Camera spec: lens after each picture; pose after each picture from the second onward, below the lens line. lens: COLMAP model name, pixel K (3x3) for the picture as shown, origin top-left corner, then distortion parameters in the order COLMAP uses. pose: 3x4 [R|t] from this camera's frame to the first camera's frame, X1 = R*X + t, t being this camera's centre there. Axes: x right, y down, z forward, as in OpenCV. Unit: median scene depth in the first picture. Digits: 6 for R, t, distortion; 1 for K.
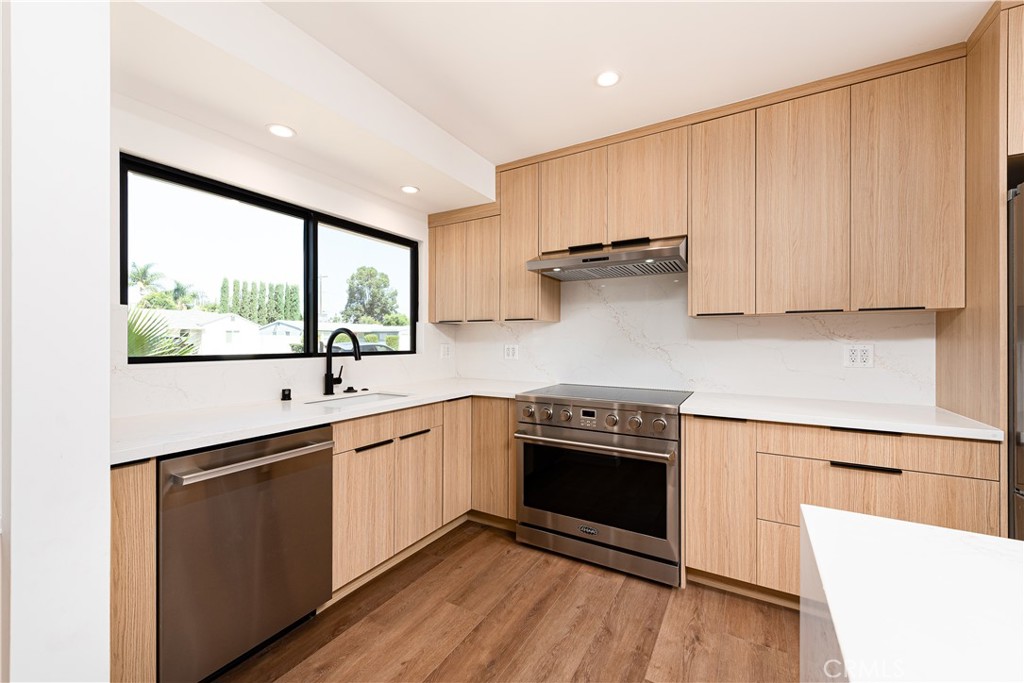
lens RADIAL K [[398.0, 0, 514.2], [0, 398.0, 345.1], [0, 0, 1]] dist [0.004096, -0.000674]
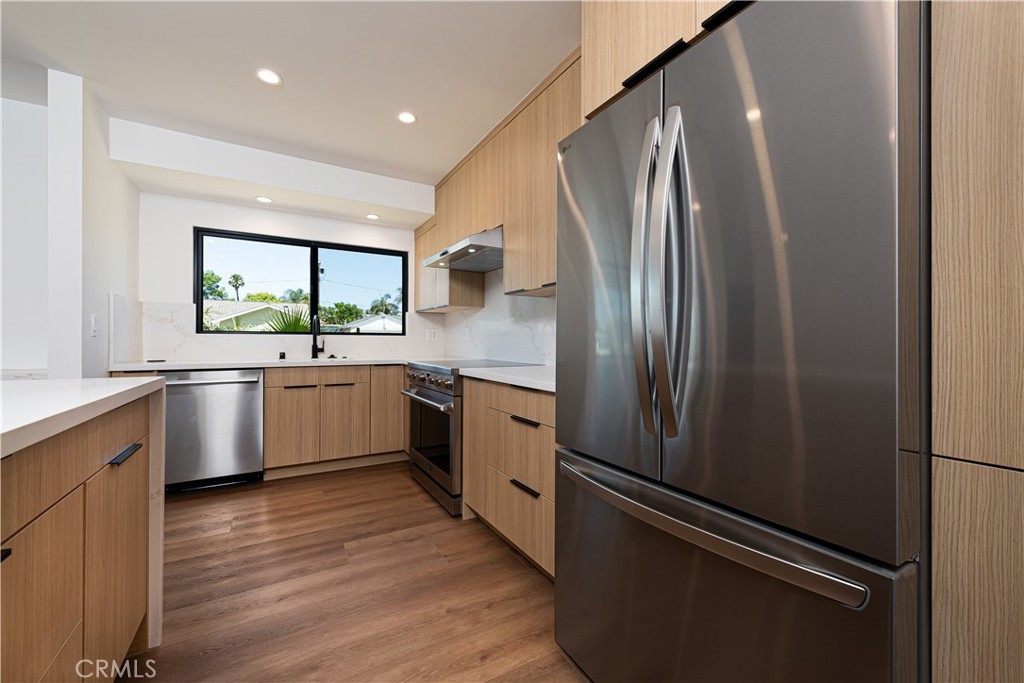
lens RADIAL K [[398.0, 0, 517.0], [0, 398.0, 340.2], [0, 0, 1]] dist [0.004096, -0.000674]
pose [[0.878573, -0.000798, -0.477607, 1.015537], [-0.003377, 0.999963, -0.007884, 0.065807], [0.477596, 0.008539, 0.878538, 0.010555]]
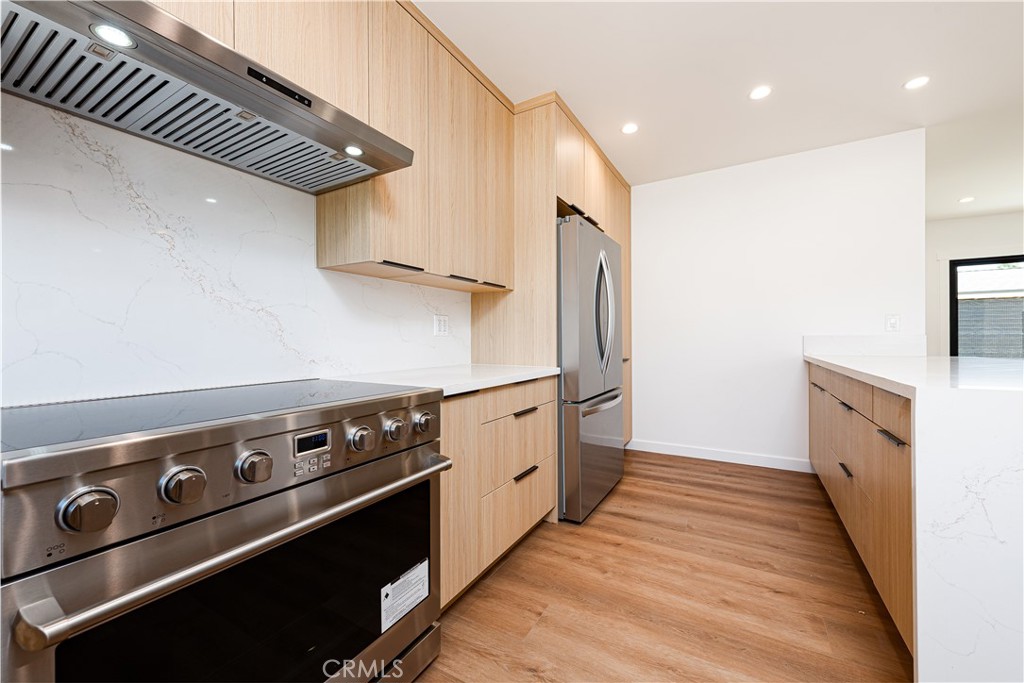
lens RADIAL K [[398.0, 0, 506.1], [0, 398.0, 340.9], [0, 0, 1]] dist [0.004096, -0.000674]
pose [[0.014777, -0.009460, 0.999846, -0.234796], [0.008859, 0.999917, 0.009330, 0.058220], [-0.999852, 0.008720, 0.014860, 0.759215]]
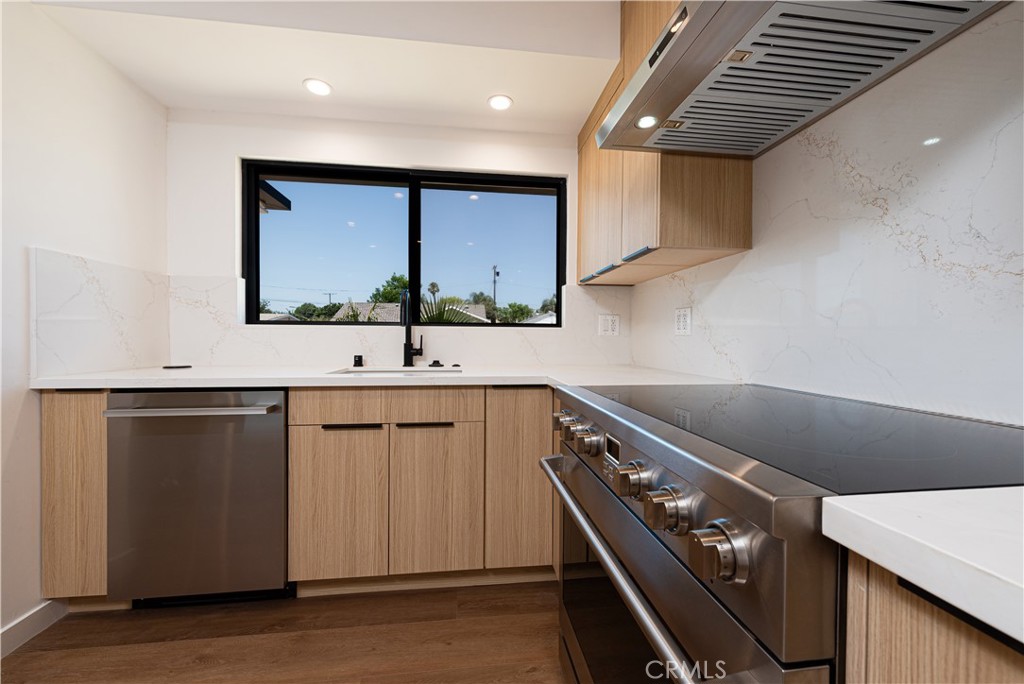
lens RADIAL K [[398.0, 0, 513.8], [0, 398.0, 343.6], [0, 0, 1]] dist [0.004096, -0.000674]
pose [[0.606513, 0.010732, -0.795001, 0.419186], [-0.008118, 0.999940, 0.007305, 0.066650], [0.795032, 0.002023, 0.606564, 0.669398]]
